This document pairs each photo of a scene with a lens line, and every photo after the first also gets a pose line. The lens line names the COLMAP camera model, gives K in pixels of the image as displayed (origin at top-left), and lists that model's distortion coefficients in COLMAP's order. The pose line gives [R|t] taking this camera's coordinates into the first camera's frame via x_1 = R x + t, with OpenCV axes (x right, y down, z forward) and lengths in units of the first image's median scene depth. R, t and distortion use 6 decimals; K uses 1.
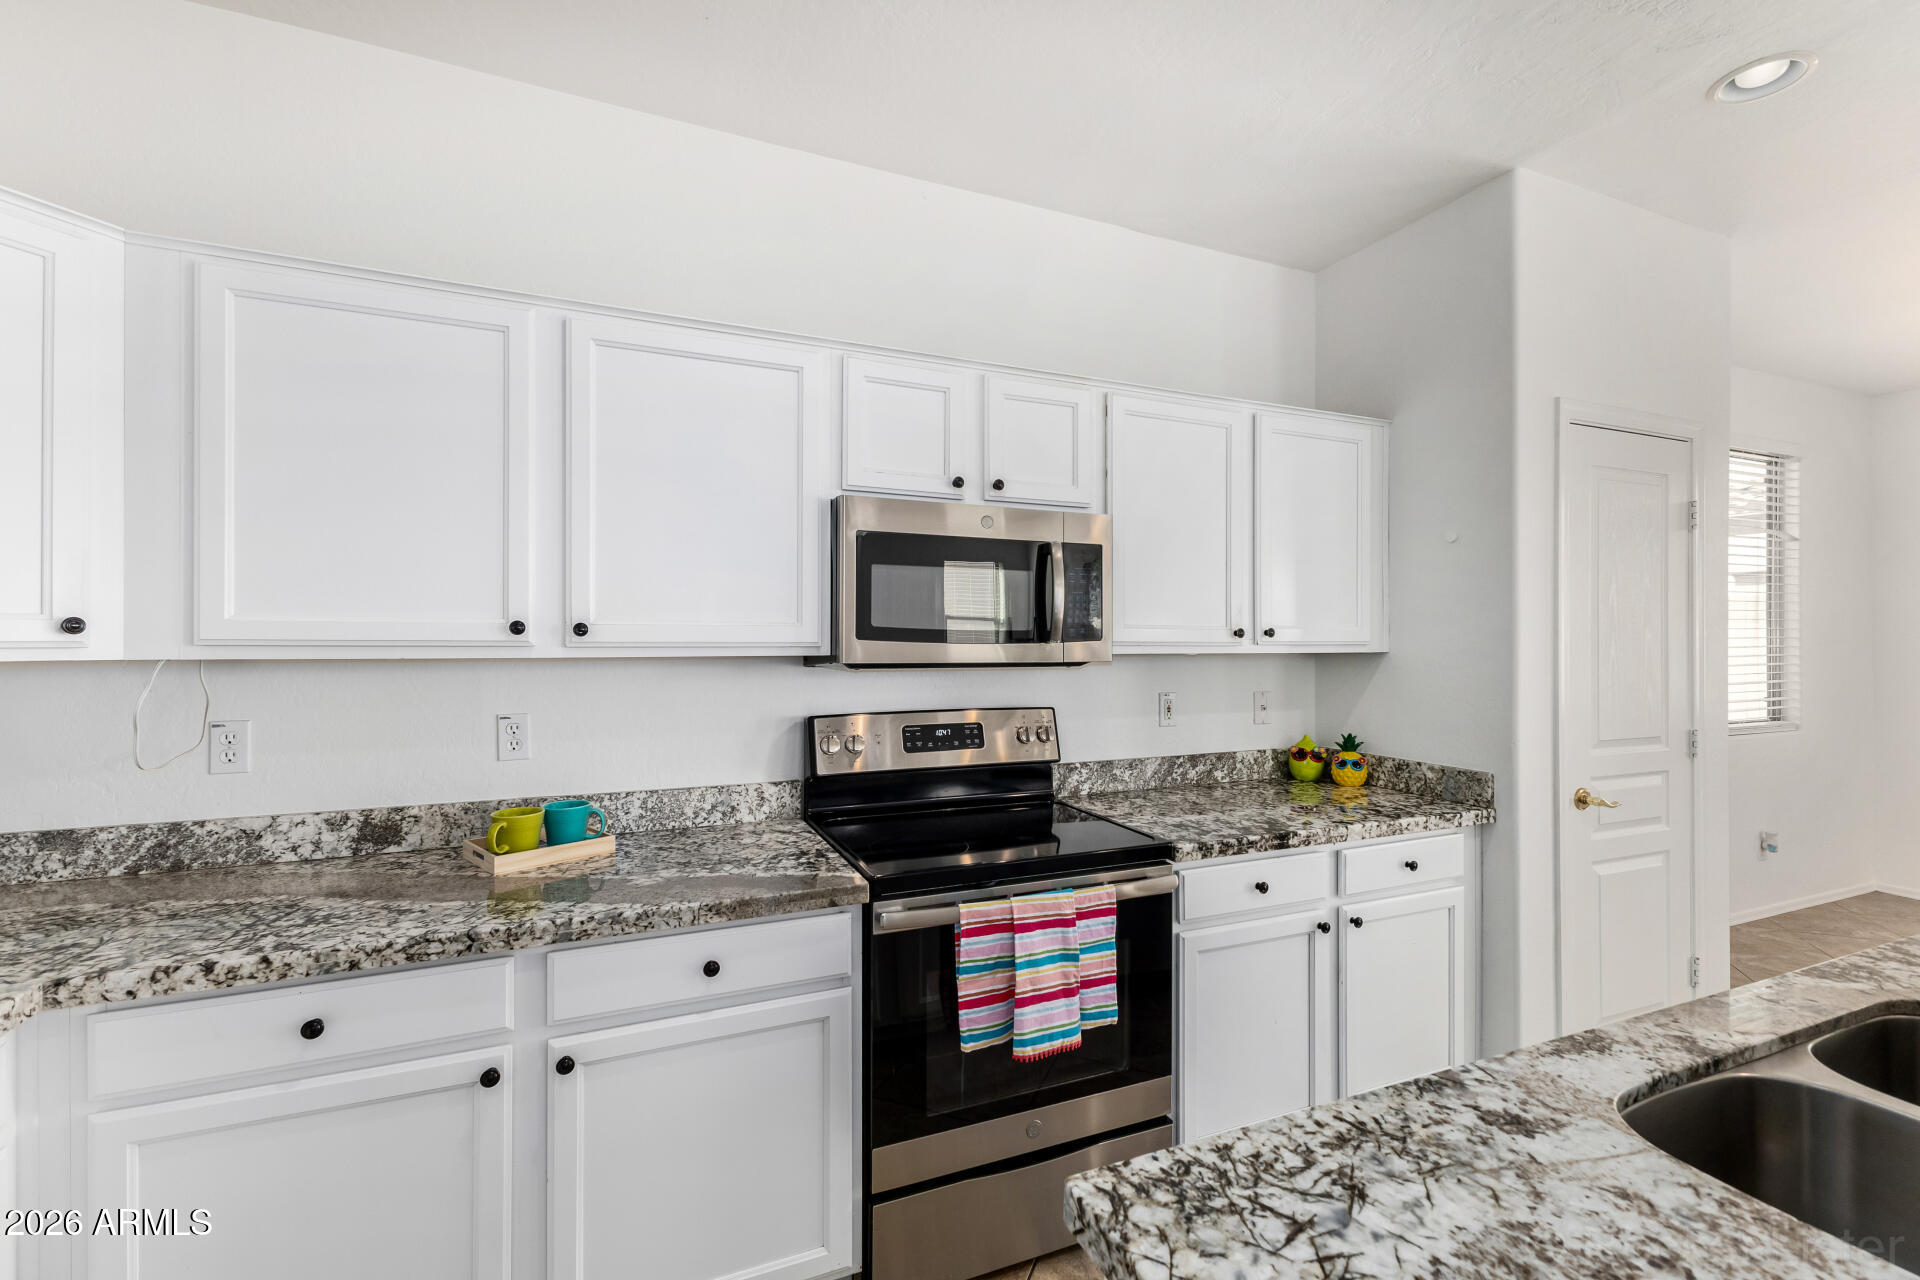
lens RADIAL K [[830.8, 0, 960.3], [0, 830.8, 642.9], [0, 0, 1]] dist [0.011786, -0.000967]
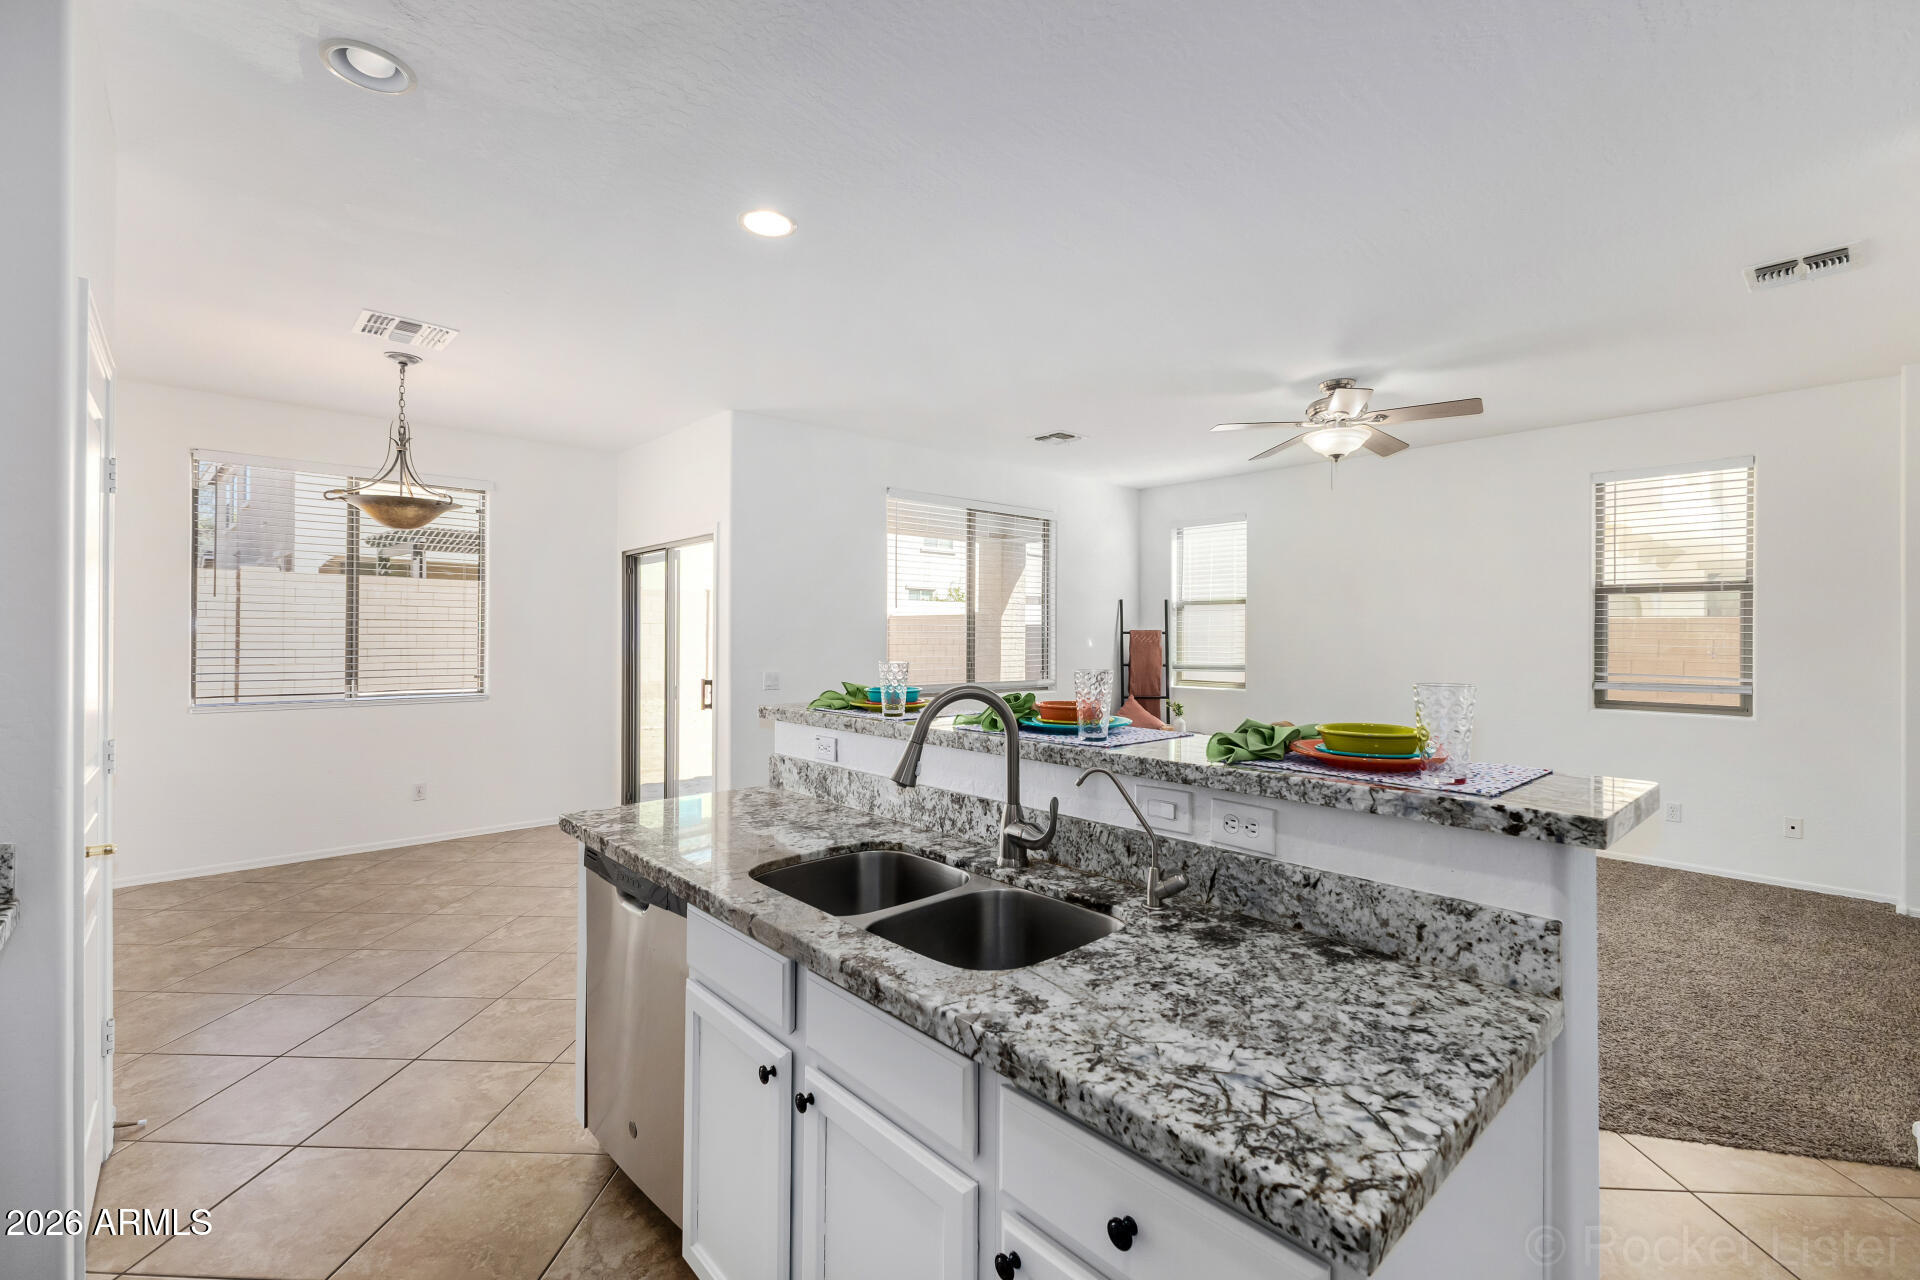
lens RADIAL K [[830.8, 0, 960.9], [0, 830.8, 637.6], [0, 0, 1]] dist [0.011786, -0.000967]
pose [[-0.346903, -0.001578, 0.937900, -0.544956], [-0.003847, 0.999993, 0.000260, 0.008668], [-0.937893, -0.003518, -0.346906, 1.662488]]
